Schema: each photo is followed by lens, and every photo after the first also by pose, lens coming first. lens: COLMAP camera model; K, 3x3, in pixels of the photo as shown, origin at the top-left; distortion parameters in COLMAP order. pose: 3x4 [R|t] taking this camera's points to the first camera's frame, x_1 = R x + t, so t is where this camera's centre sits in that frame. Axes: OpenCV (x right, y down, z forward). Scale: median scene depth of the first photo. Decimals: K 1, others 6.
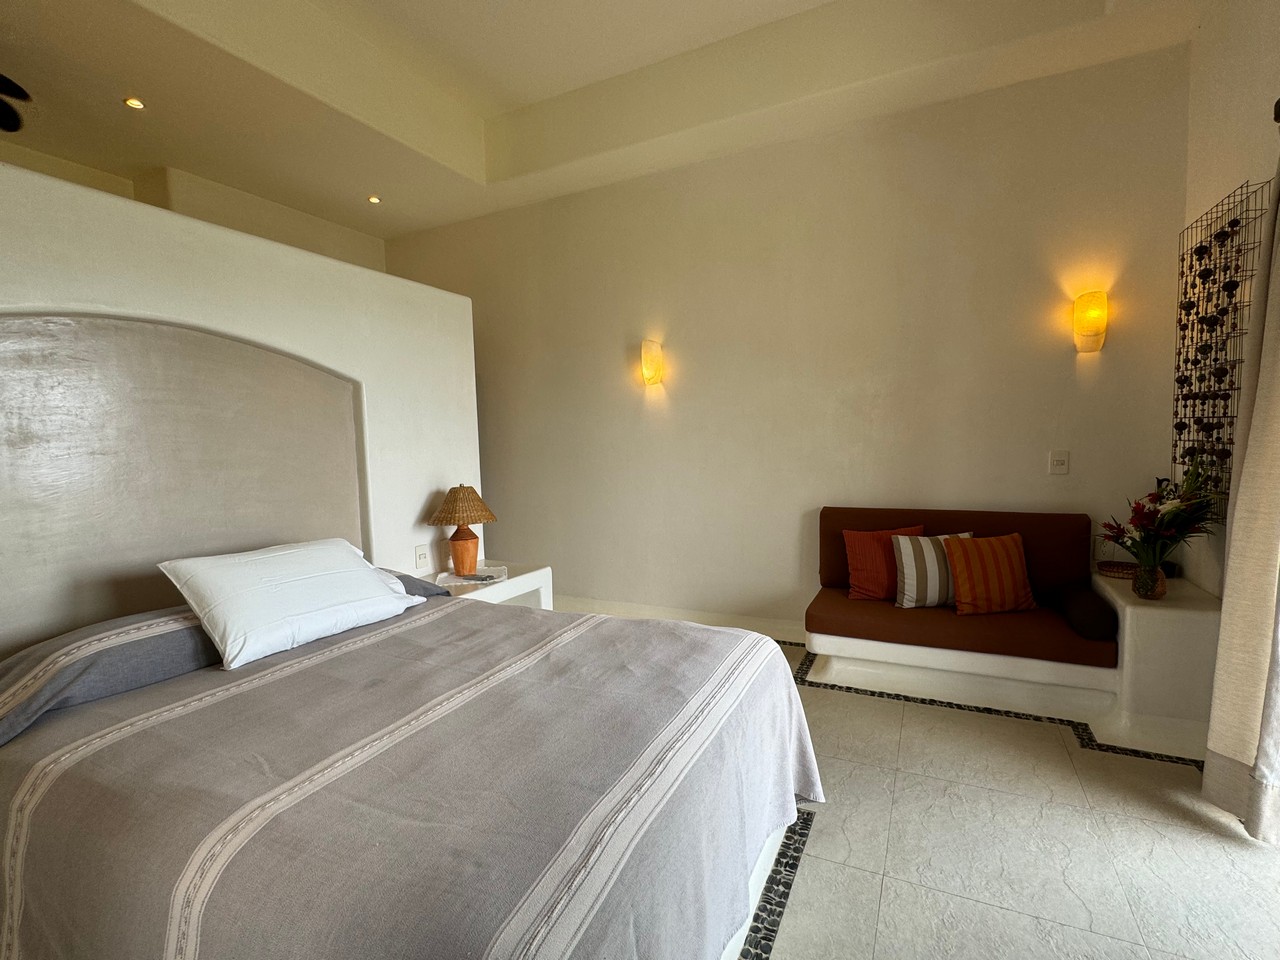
lens RADIAL K [[602.7, 0, 644.4], [0, 602.7, 481.8], [0, 0, 1]] dist [-0.000544, -0.000209]
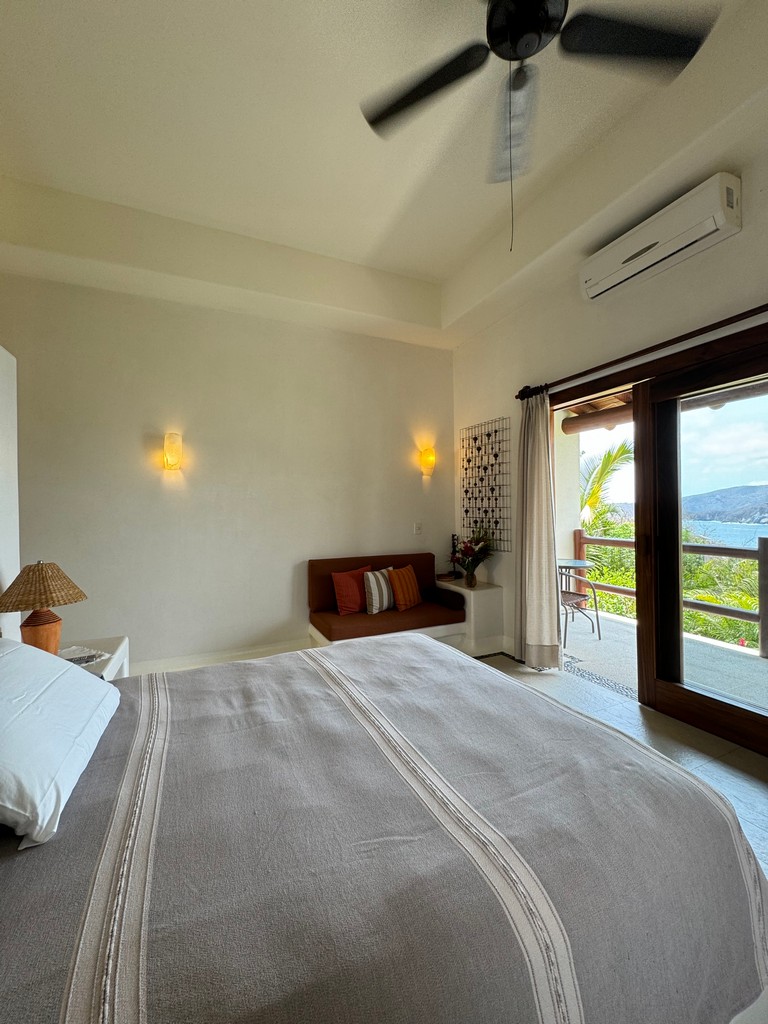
lens RADIAL K [[408.1, 0, 384.0], [0, 408.1, 512.0], [0, 0, 1]] dist [0.000492, -0.000301]
pose [[0.633804, 0.017678, 0.773292, -0.501313], [0.053652, 0.996326, -0.066751, -0.001298], [-0.771631, 0.083796, 0.630527, 0.243516]]
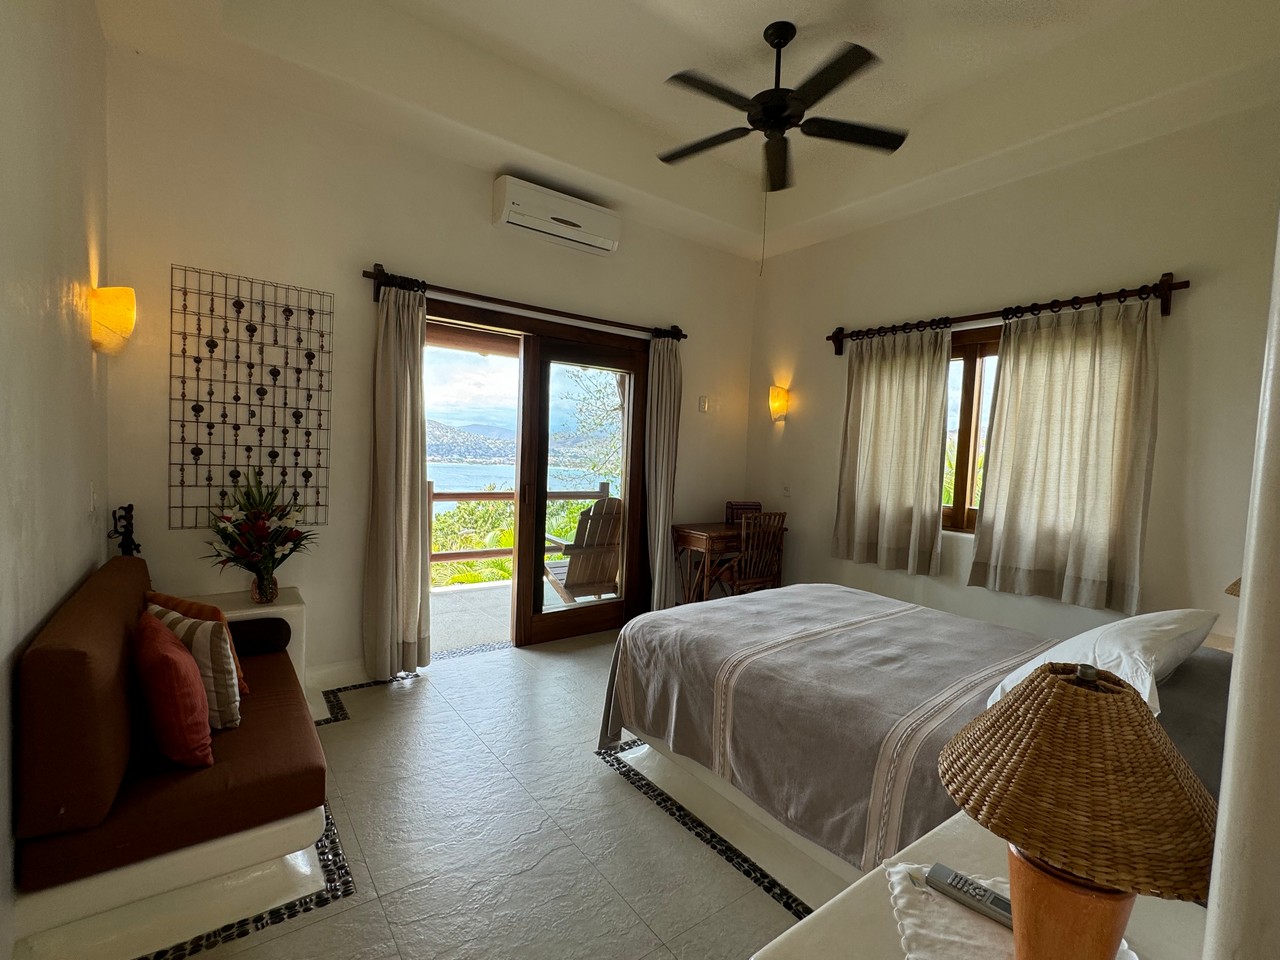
lens RADIAL K [[587.3, 0, 639.8], [0, 587.3, 482.5], [0, 0, 1]] dist [-0.000859, -0.000177]
pose [[-0.888797, -0.033106, 0.457104, -0.274081], [0.017082, 0.994301, 0.105228, -0.127088], [-0.457983, 0.101335, -0.883166, 1.494359]]
